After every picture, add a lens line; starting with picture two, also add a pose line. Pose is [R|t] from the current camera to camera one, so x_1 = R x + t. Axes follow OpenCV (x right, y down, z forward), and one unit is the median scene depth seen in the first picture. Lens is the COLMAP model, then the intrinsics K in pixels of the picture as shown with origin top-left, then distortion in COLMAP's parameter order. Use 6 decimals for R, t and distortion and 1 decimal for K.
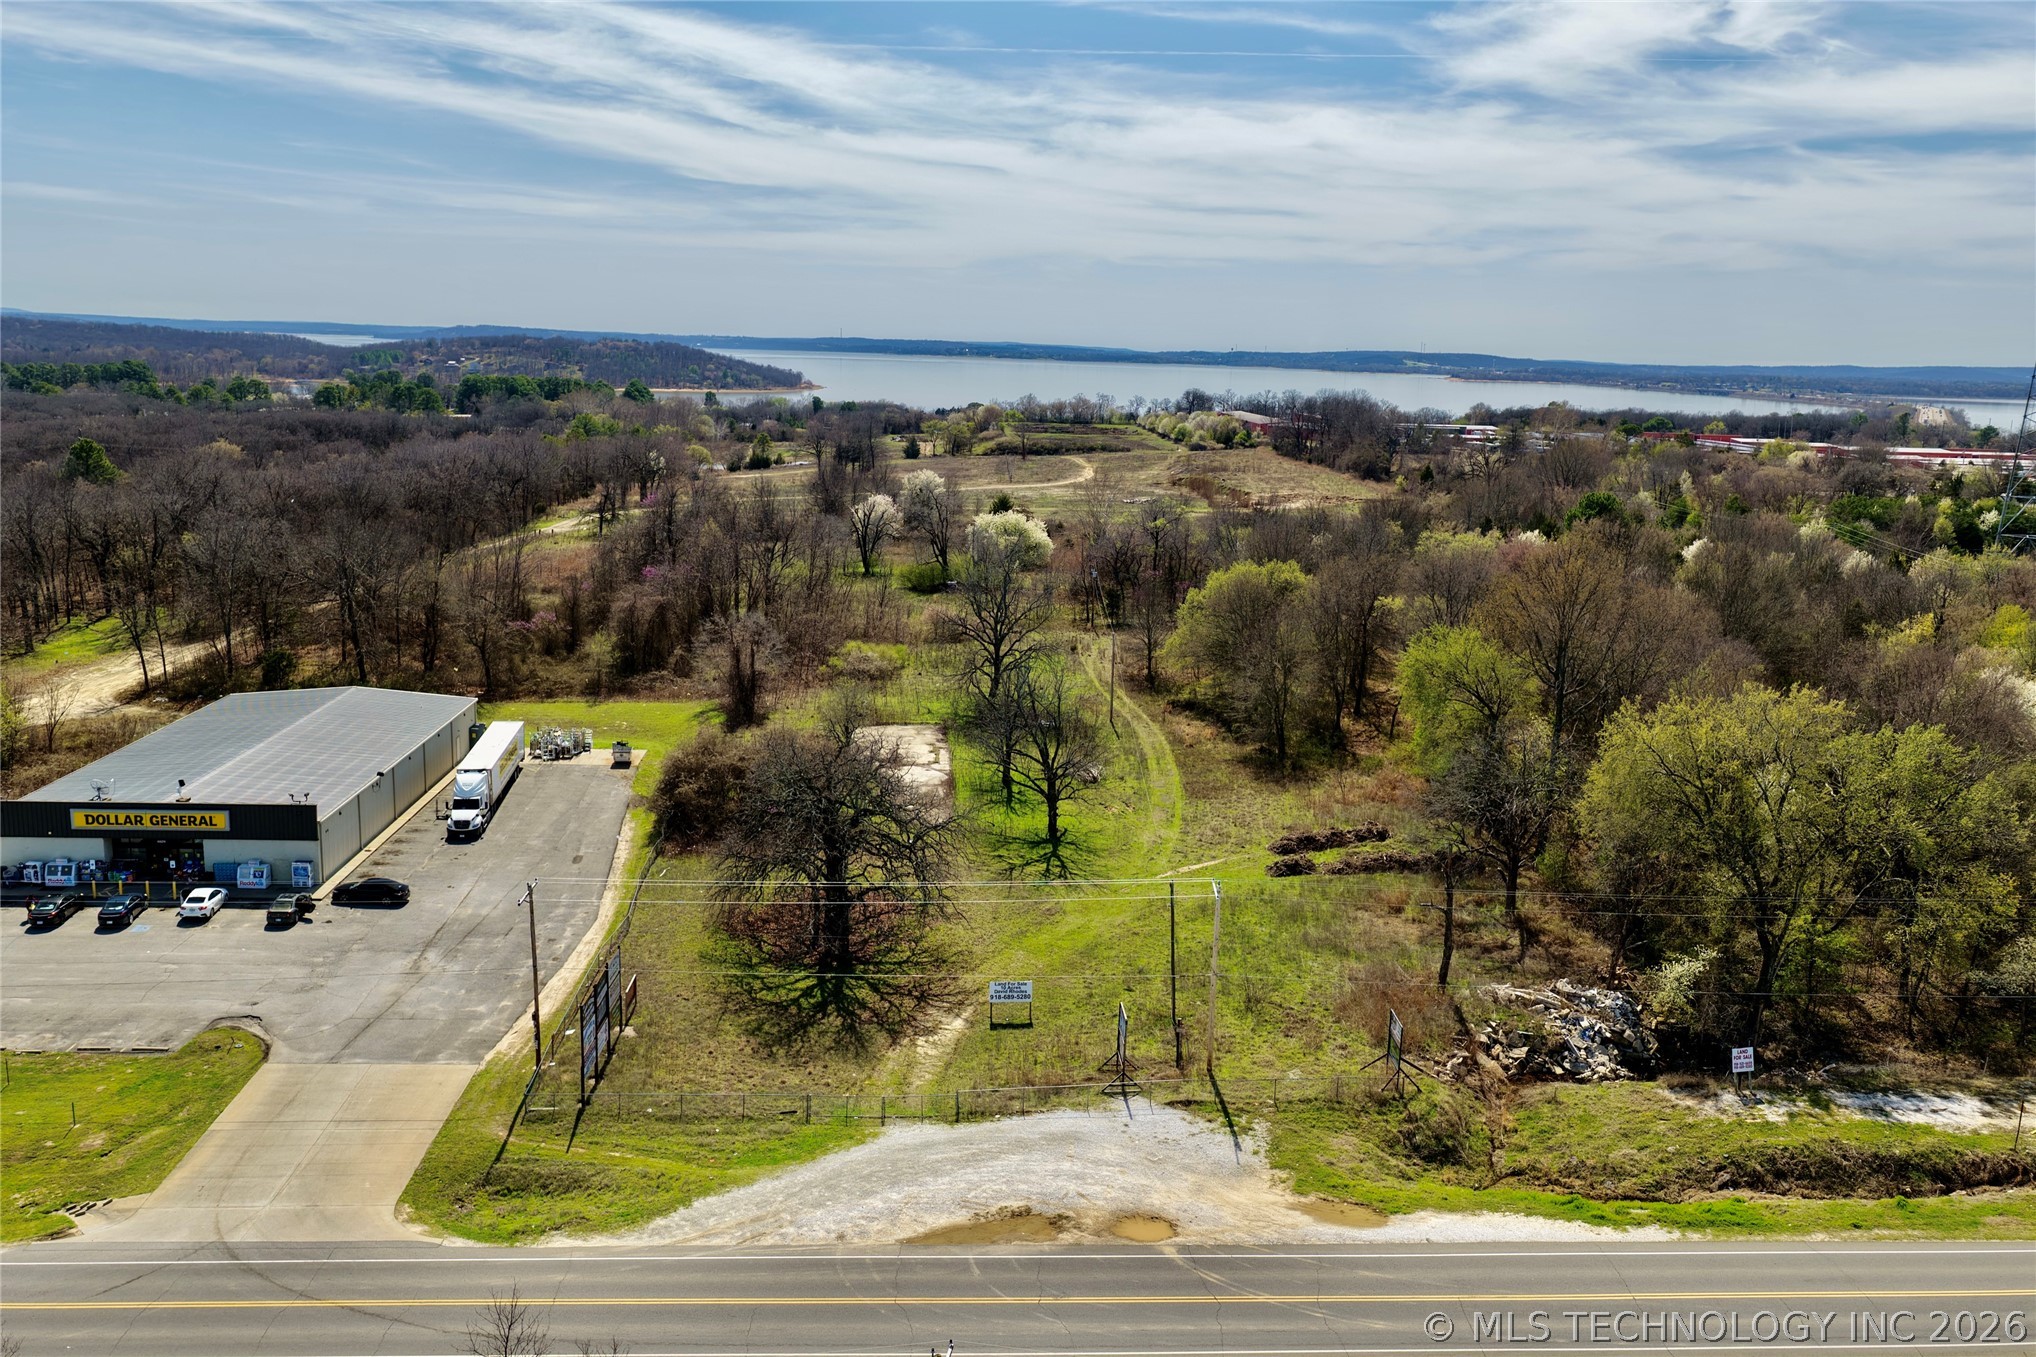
lens RADIAL K [[1693.1, 0, 1013.2], [0, 1693.1, 680.8], [0, 0, 1]] dist [-0.006289, 0.018342]
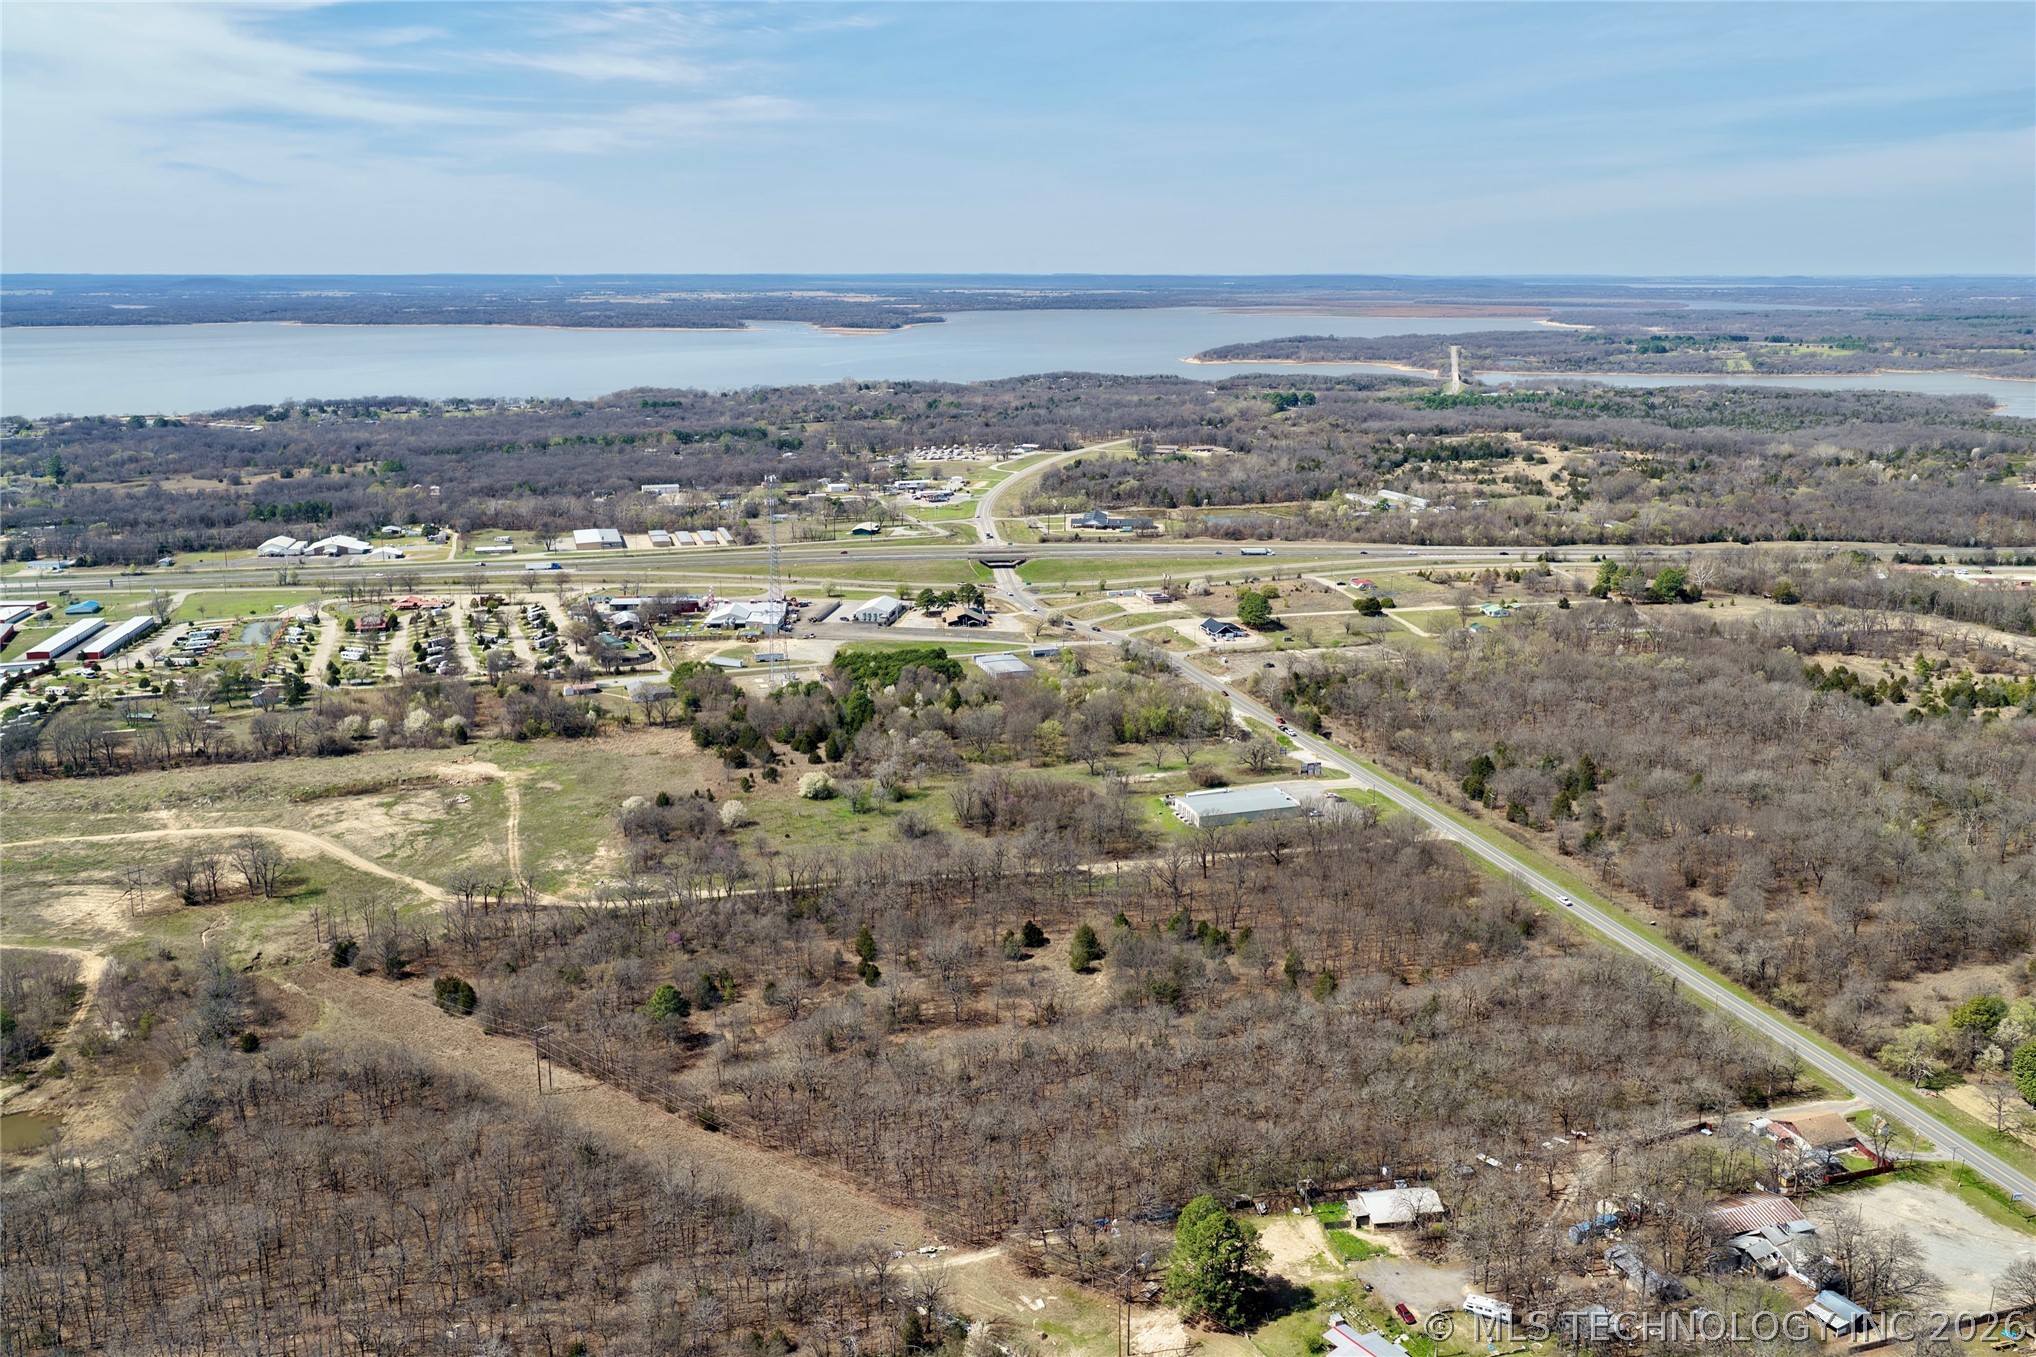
lens RADIAL K [[1680.5, 0, 1022.4], [0, 1680.5, 677.0], [0, 0, 1]] dist [-0.015367, 0.035918]
pose [[-0.266251, -0.255212, 0.929504, -6.513970], [0.182538, 0.933513, 0.308599, -2.631321], [-0.946462, 0.251835, -0.201963, 3.493649]]
